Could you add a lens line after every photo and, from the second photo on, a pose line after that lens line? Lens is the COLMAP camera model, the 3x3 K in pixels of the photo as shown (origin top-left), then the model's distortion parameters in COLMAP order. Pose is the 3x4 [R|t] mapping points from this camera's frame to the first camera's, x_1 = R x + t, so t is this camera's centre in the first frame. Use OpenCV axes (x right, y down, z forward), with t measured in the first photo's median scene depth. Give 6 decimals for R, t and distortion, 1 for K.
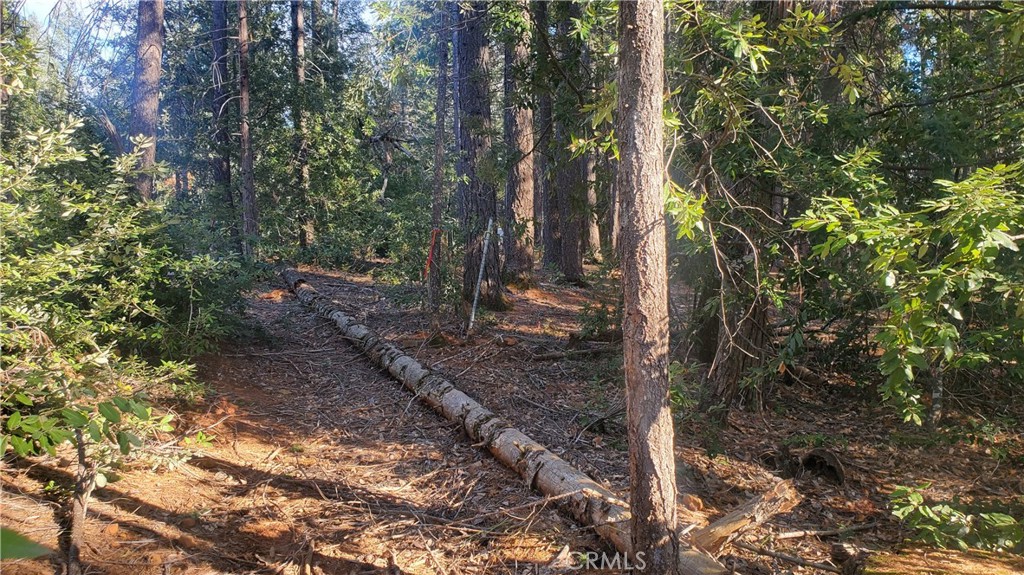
lens RADIAL K [[785.6, 0, 511.8], [0, 785.6, 290.6], [0, 0, 1]] dist [0.015944, 0.010757]
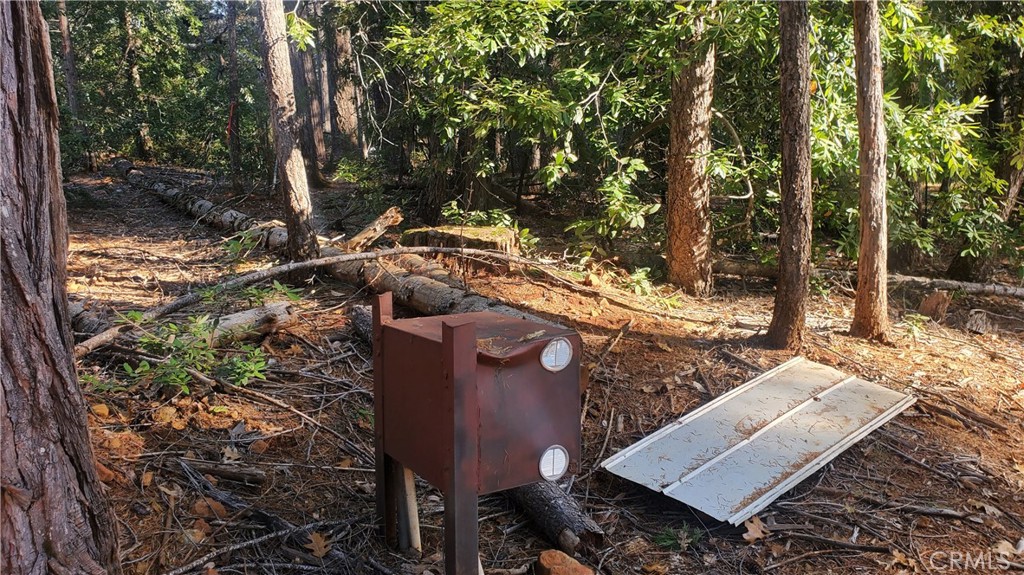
lens RADIAL K [[785.6, 0, 512.8], [0, 785.6, 282.9], [0, 0, 1]] dist [0.015944, 0.010757]
pose [[0.987784, -0.055404, 0.145648, 0.249400], [0.041712, 0.994561, 0.095437, 0.183116], [-0.150143, -0.088196, 0.984723, -0.497054]]
